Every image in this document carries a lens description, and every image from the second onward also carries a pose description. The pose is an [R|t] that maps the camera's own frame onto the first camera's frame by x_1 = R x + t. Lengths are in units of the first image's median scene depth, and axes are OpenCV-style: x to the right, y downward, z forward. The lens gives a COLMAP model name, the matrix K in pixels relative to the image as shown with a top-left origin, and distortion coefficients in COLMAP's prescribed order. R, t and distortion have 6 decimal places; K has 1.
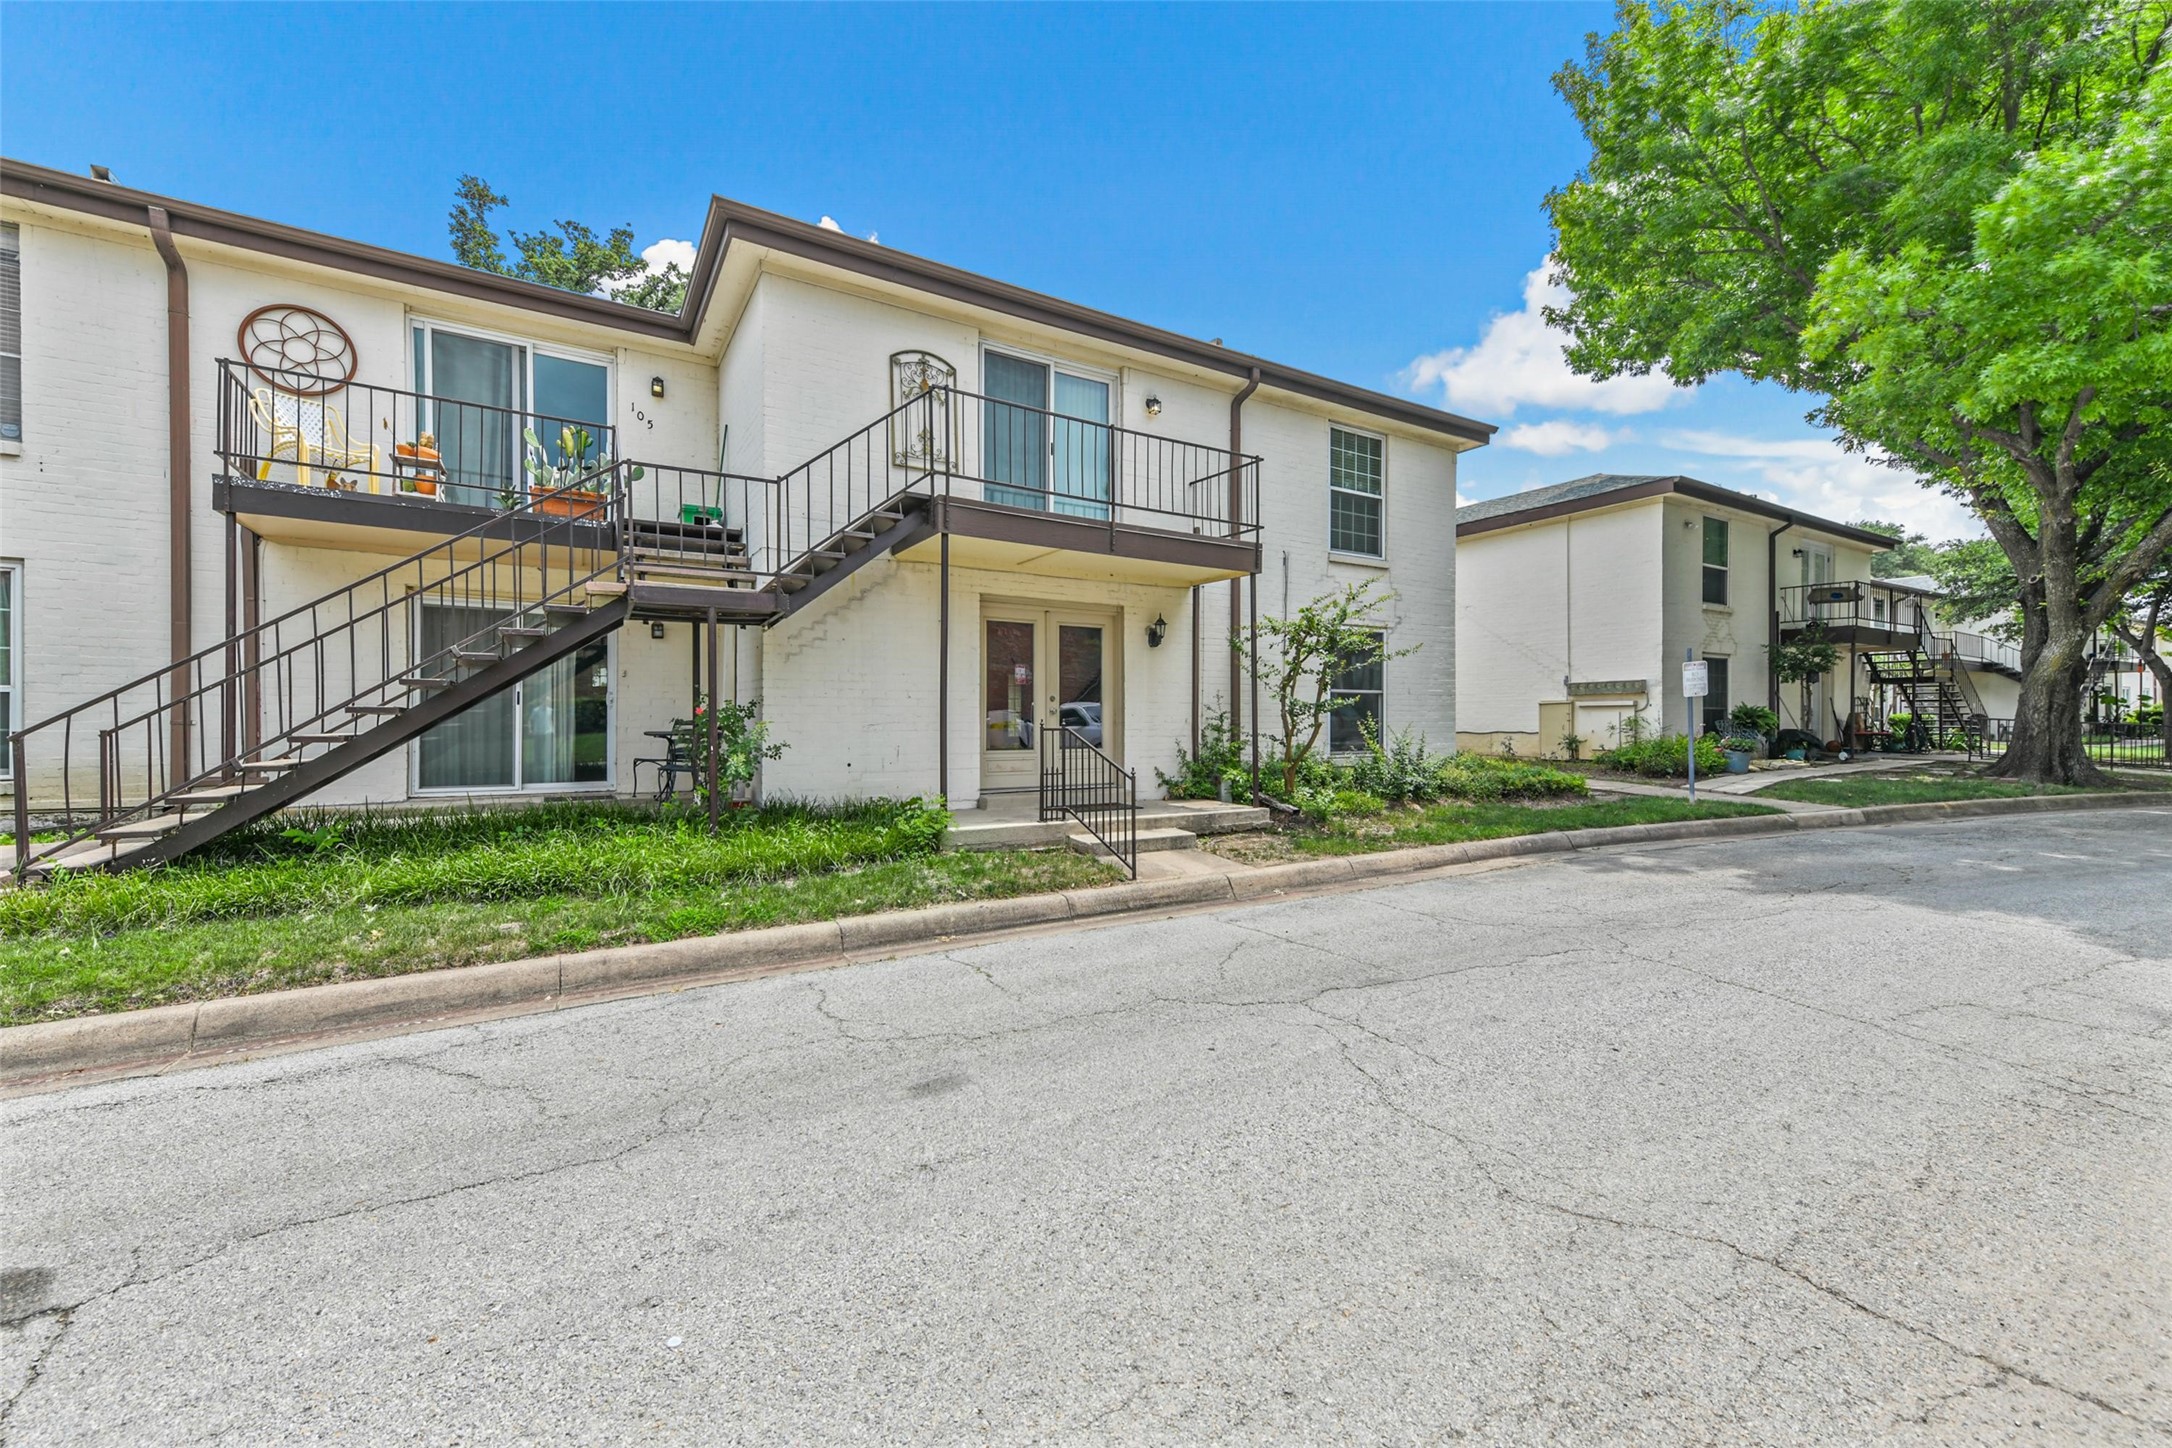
lens RADIAL K [[848.2, 0, 1073.0], [0, 848.2, 730.2], [0, 0, 1]] dist [0.014842, 0.000135]
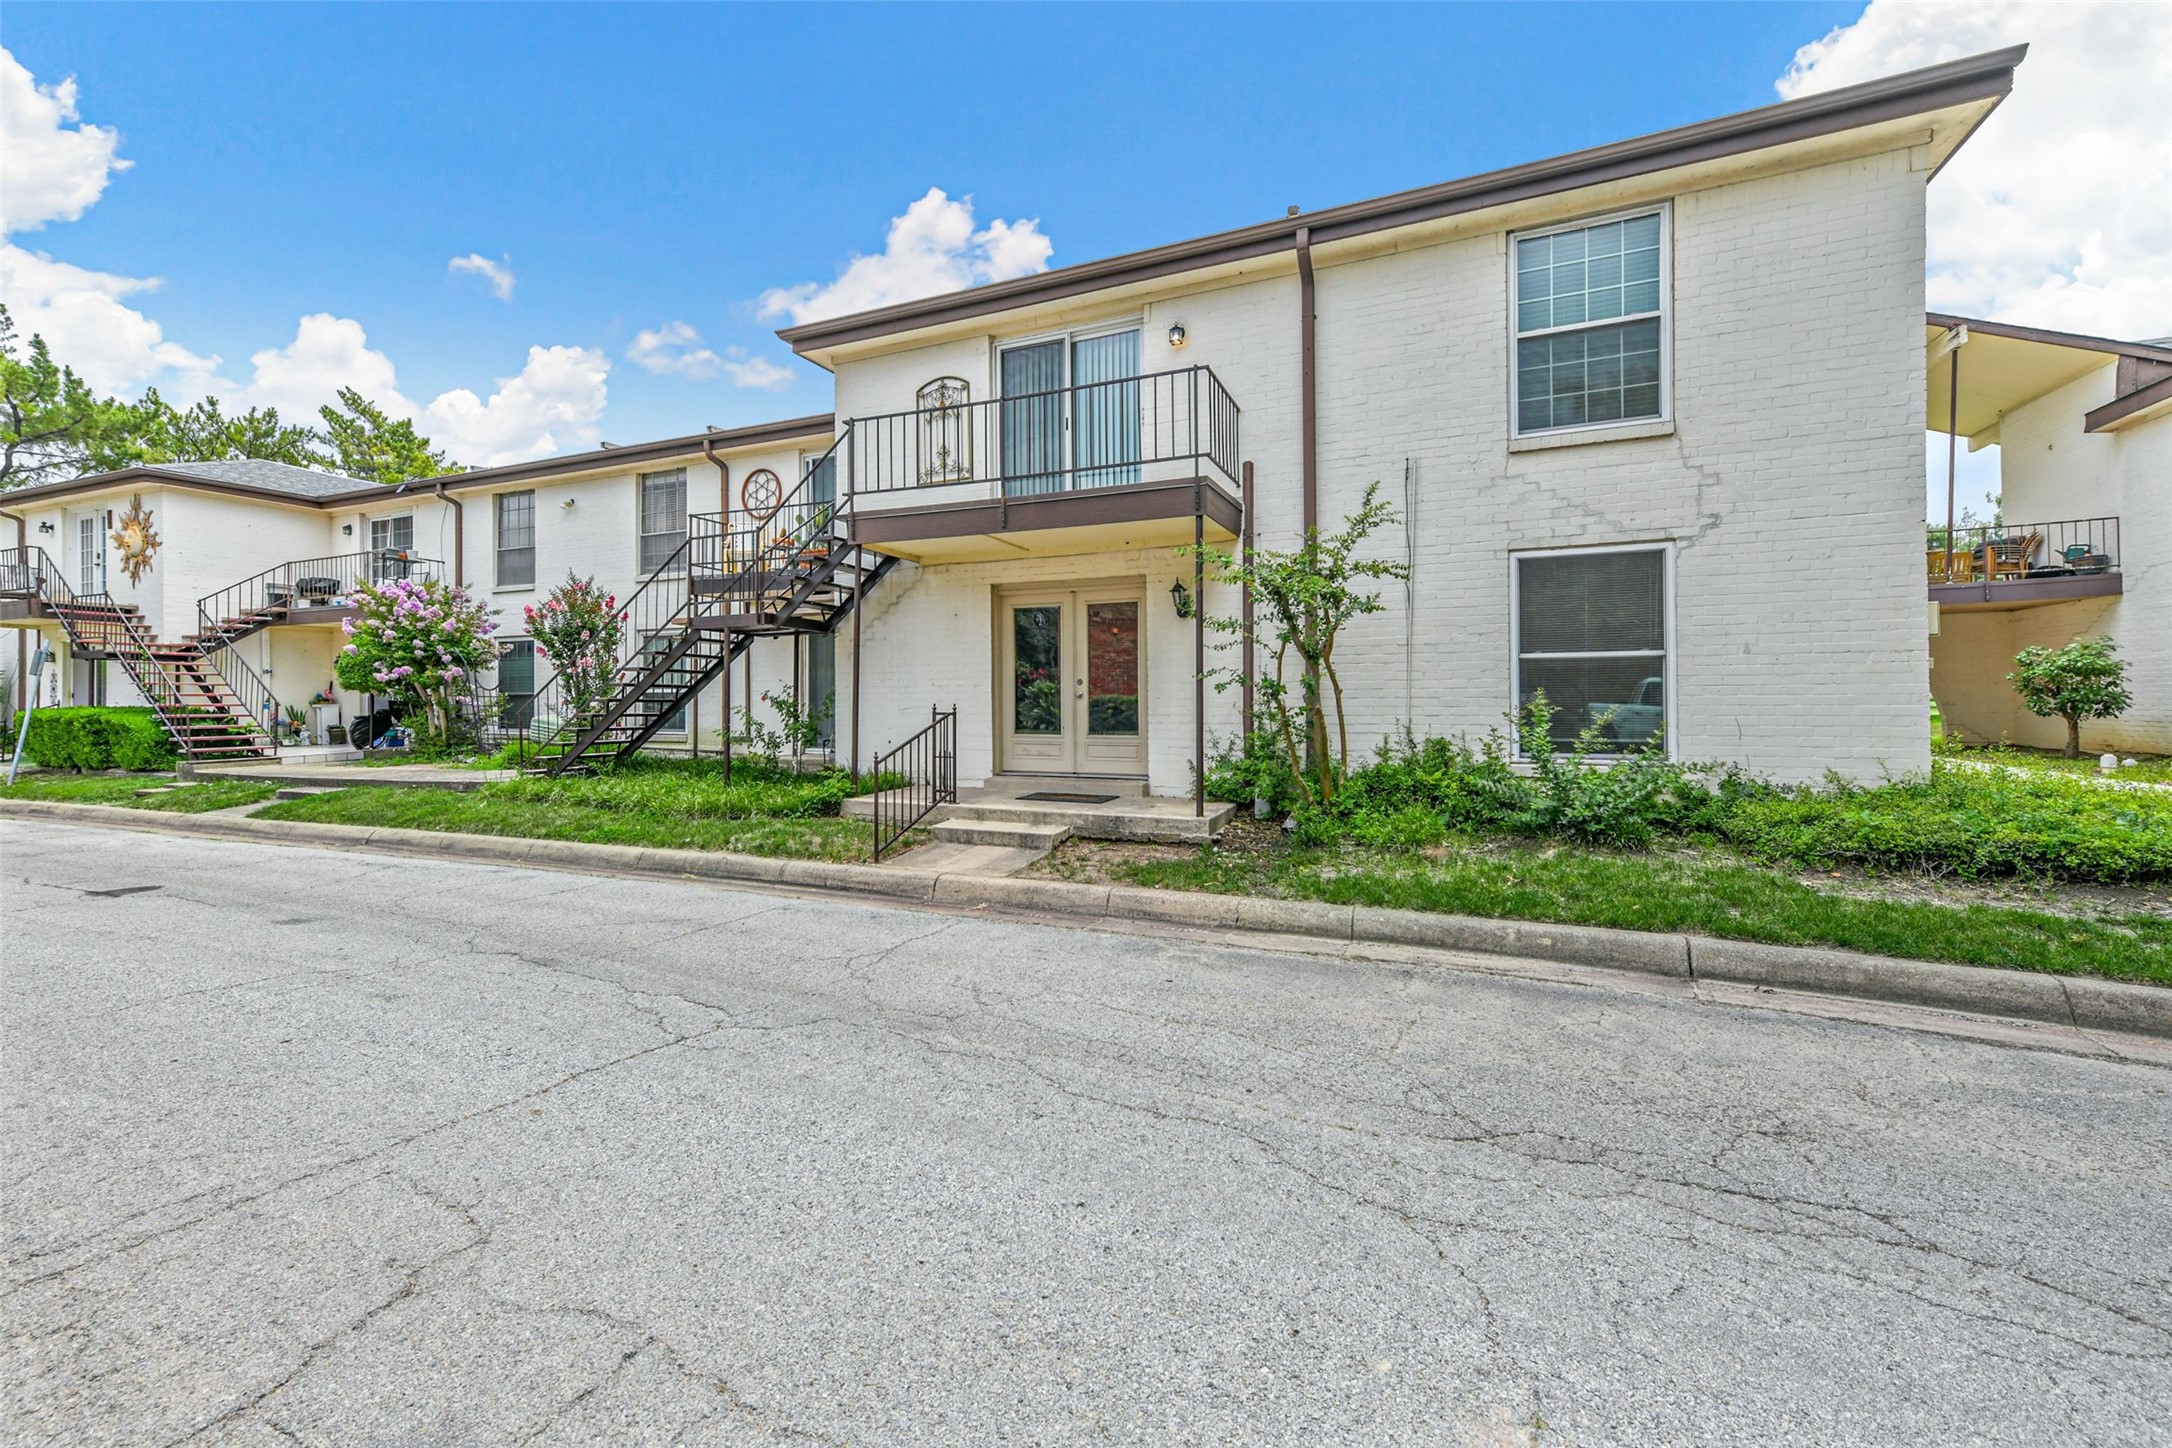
lens RADIAL K [[848.2, 0, 1087.1], [0, 848.2, 708.2], [0, 0, 1]] dist [0.014842, 0.000135]
pose [[0.588662, 0.001718, -0.808378, 0.822489], [-0.006143, 0.999978, -0.002348, -0.005932], [0.808356, 0.006348, 0.588660, 0.481442]]
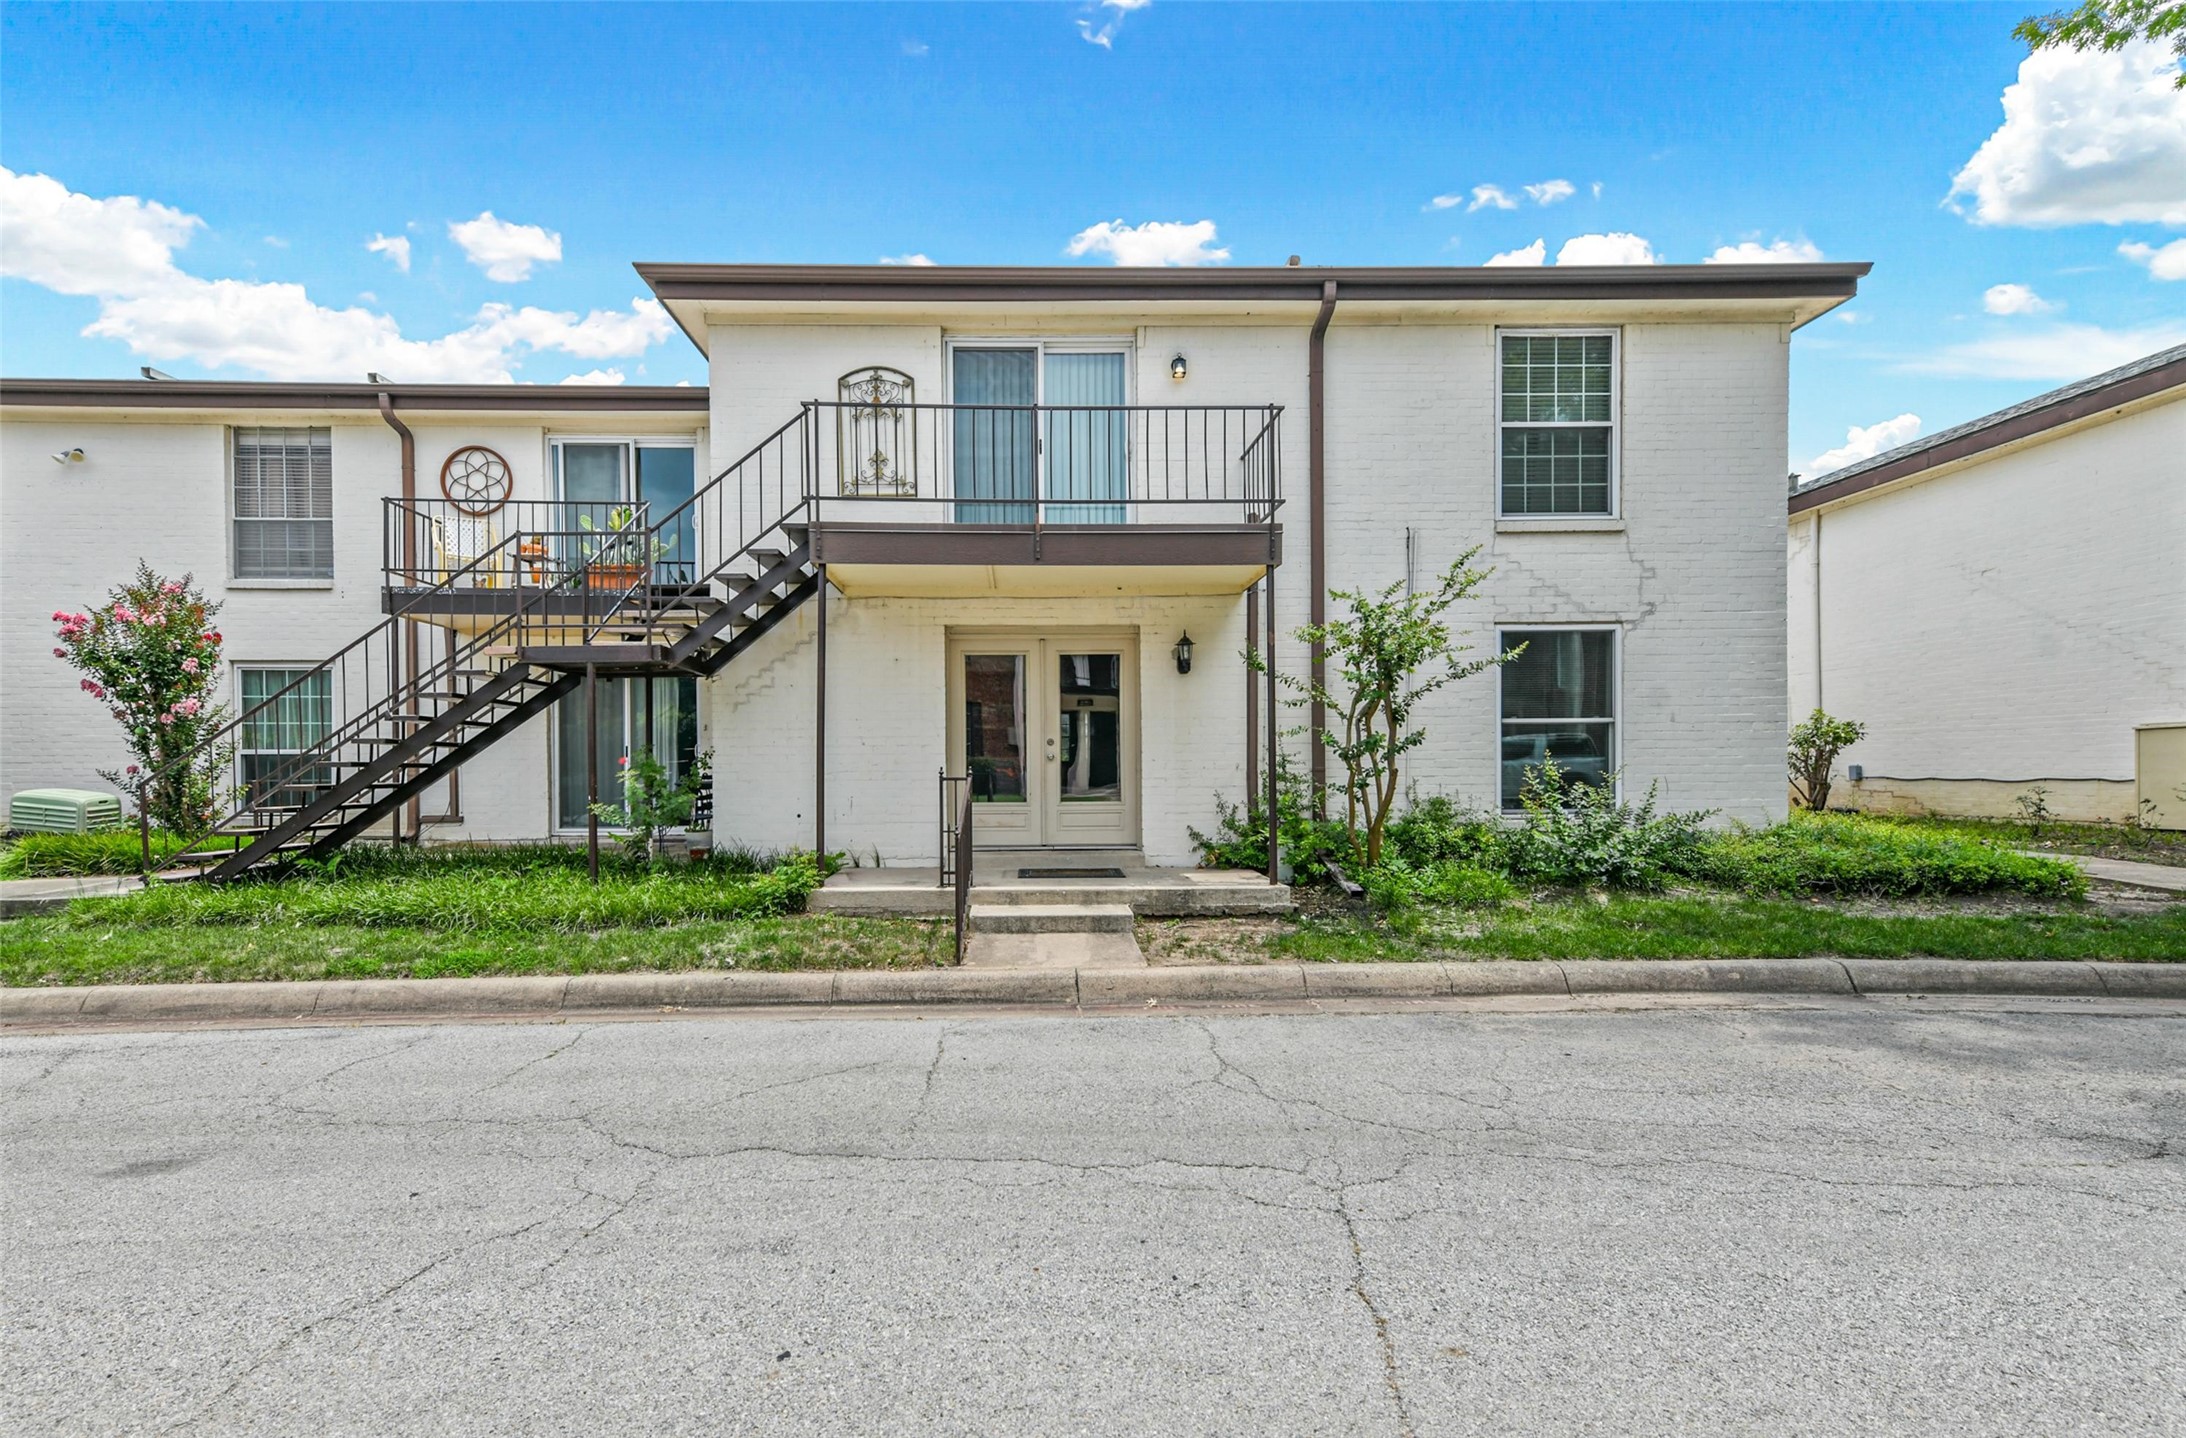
lens RADIAL K [[894.0, 0, 1043.7], [0, 894.0, 784.7], [0, 0, 1]] dist [0.014565, -0.000007]
pose [[0.866962, 0.002344, -0.498368, 0.451243], [0.001992, 0.999965, 0.008167, -0.002343], [0.498370, -0.008074, 0.866927, 0.241284]]
